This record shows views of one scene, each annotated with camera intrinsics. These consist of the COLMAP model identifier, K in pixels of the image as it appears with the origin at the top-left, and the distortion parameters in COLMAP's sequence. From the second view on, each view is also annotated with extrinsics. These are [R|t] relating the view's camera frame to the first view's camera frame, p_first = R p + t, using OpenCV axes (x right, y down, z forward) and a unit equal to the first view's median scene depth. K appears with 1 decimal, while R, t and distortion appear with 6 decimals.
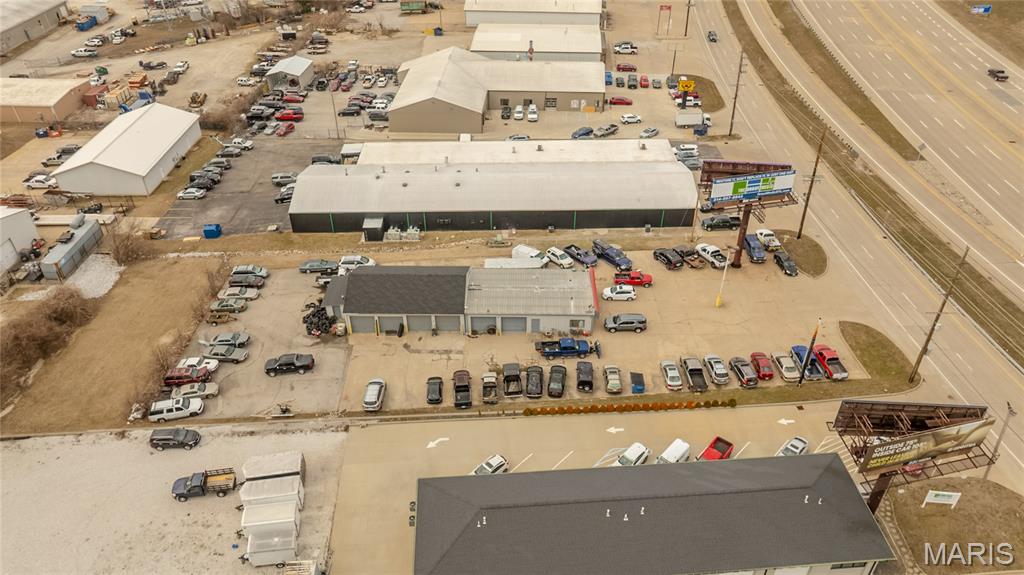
lens RADIAL K [[723.6, 0, 511.1], [0, 723.6, 288.8], [0, 0, 1]] dist [-0.026237, 0.019136]
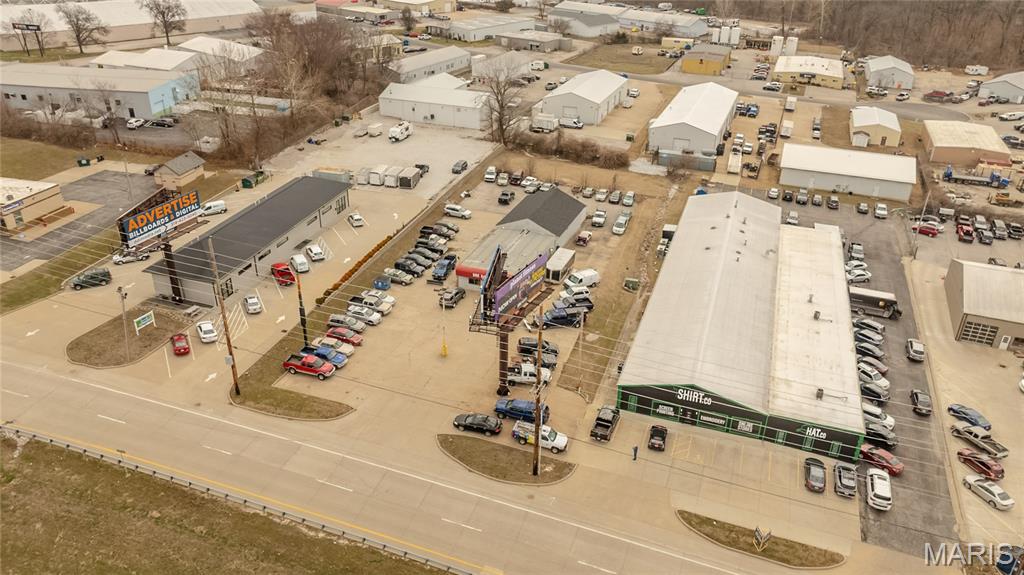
lens RADIAL K [[747.0, 0, 512.0], [0, 747.0, 287.5], [0, 0, 1]] dist [-0.034636, 0.031935]
pose [[-0.337292, 0.434561, -0.835099, 0.714149], [-0.566681, 0.614638, 0.548719, -0.423553], [0.751736, 0.658314, 0.038945, 0.678675]]
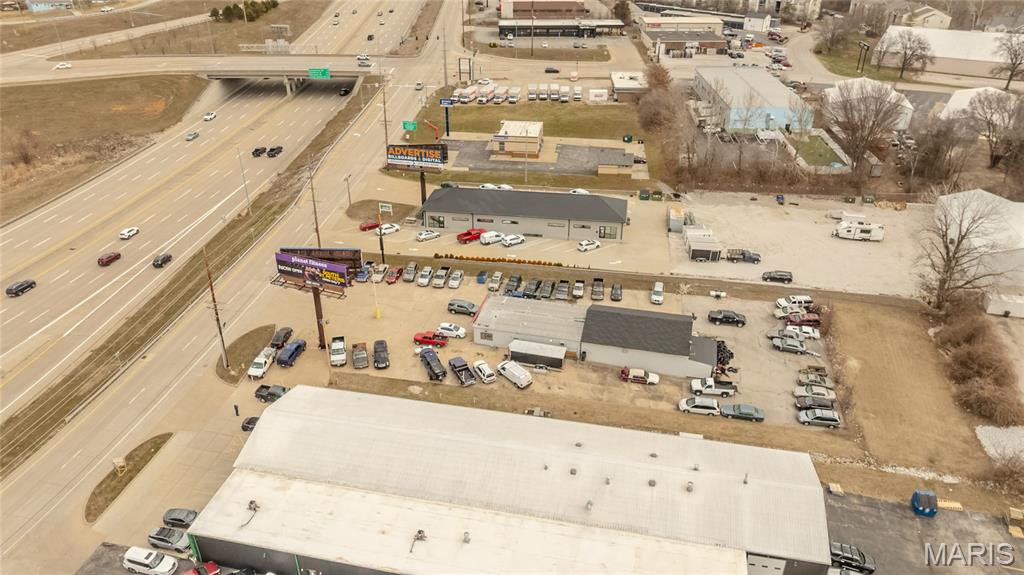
lens RADIAL K [[723.6, 0, 511.1], [0, 723.6, 288.8], [0, 0, 1]] dist [-0.026237, 0.019136]
pose [[-0.973763, -0.099633, 0.204595, -0.118330], [0.142722, 0.432877, 0.890083, -0.722947], [-0.177246, 0.895930, -0.407299, 0.983183]]
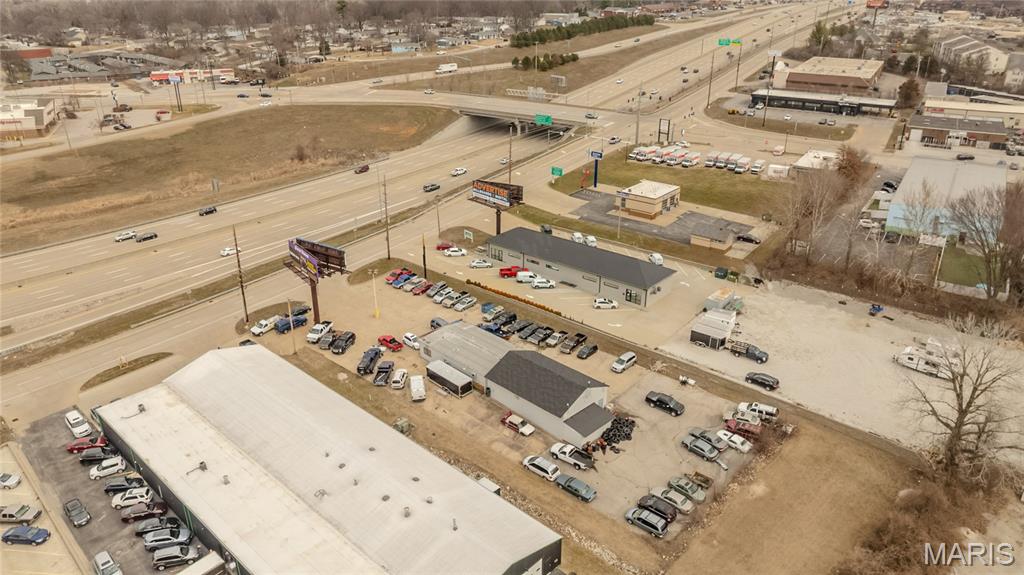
lens RADIAL K [[723.6, 0, 511.1], [0, 723.6, 288.8], [0, 0, 1]] dist [-0.026237, 0.019136]
pose [[-0.721840, -0.276351, 0.634489, -0.531164], [0.413511, 0.562931, 0.715624, -0.622611], [-0.554937, 0.778935, -0.292072, 0.852380]]
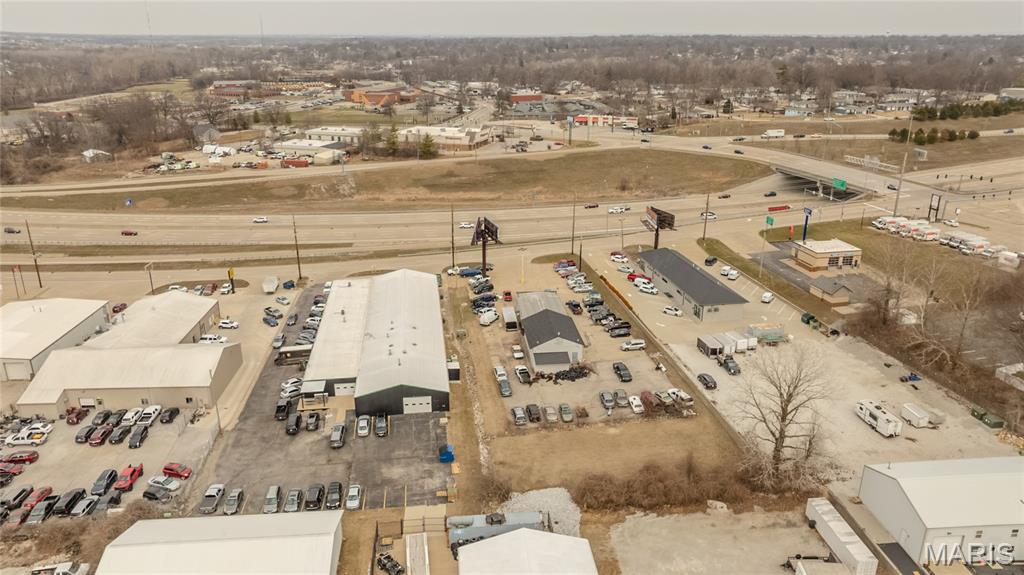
lens RADIAL K [[723.6, 0, 511.1], [0, 723.6, 288.8], [0, 0, 1]] dist [-0.026237, 0.019136]
pose [[-0.119526, -0.325718, 0.937881, -1.070046], [0.586877, 0.738767, 0.331360, -0.436916], [-0.800805, 0.590027, 0.102854, 0.584075]]
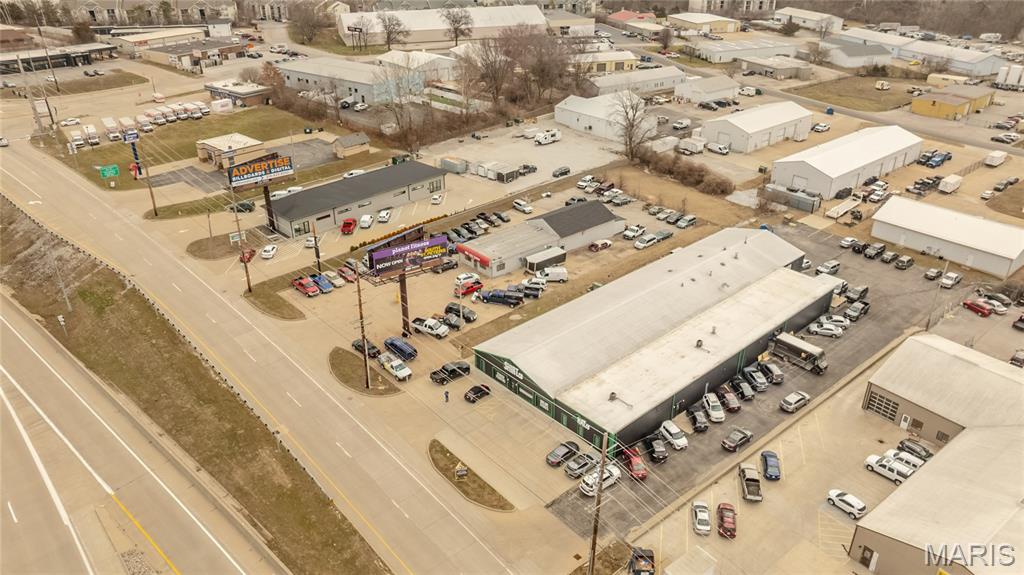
lens RADIAL K [[723.6, 0, 511.1], [0, 723.6, 288.8], [0, 0, 1]] dist [-0.026237, 0.019136]
pose [[-0.749789, 0.317593, -0.580475, 0.597289], [-0.382715, 0.507484, 0.772003, -0.713145], [0.539765, 0.800996, -0.258958, 0.984332]]
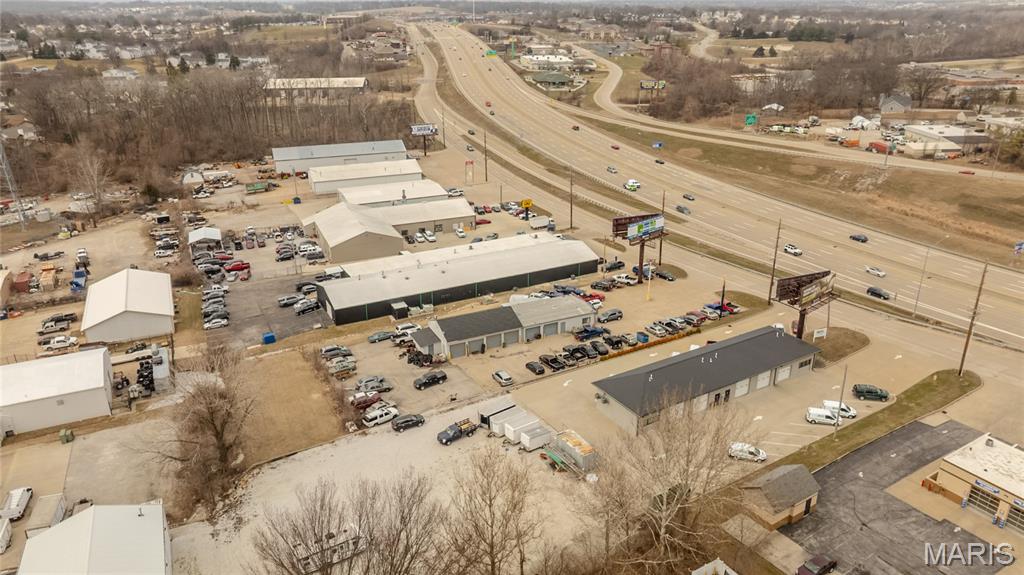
lens RADIAL K [[723.6, 0, 511.1], [0, 723.6, 288.8], [0, 0, 1]] dist [-0.026237, 0.019136]
pose [[0.892698, -0.168249, 0.418070, -0.459097], [0.266928, 0.944858, -0.189717, 0.156020], [-0.363097, 0.280955, 0.888383, -0.230430]]
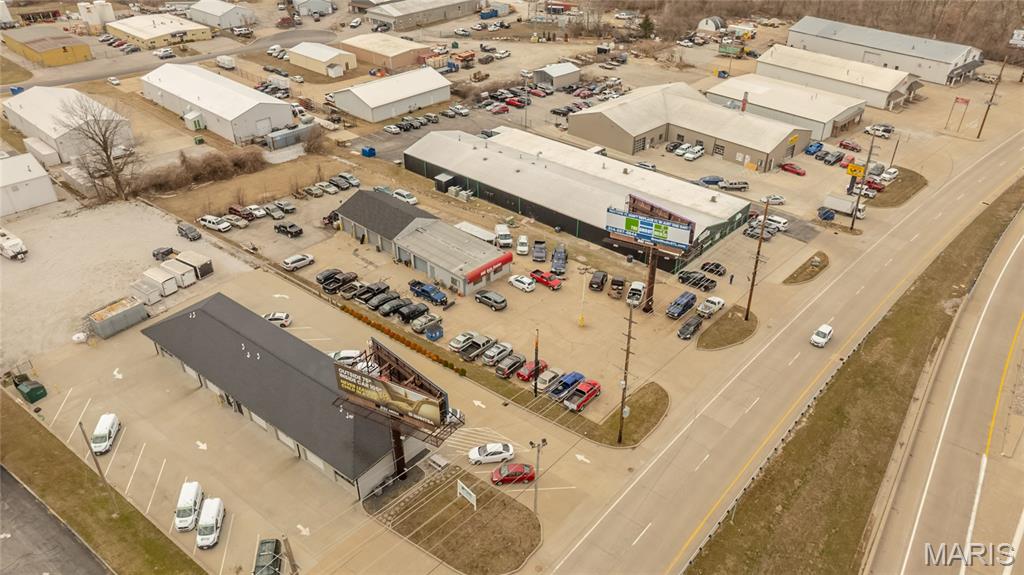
lens RADIAL K [[722.7, 0, 511.8], [0, 722.7, 292.3], [0, 0, 1]] dist [-0.018523, -0.005755]
pose [[0.742898, 0.371448, -0.556892, 0.542580], [-0.400224, 0.913320, 0.075284, -0.041257], [0.536585, 0.166954, 0.827166, 0.051057]]
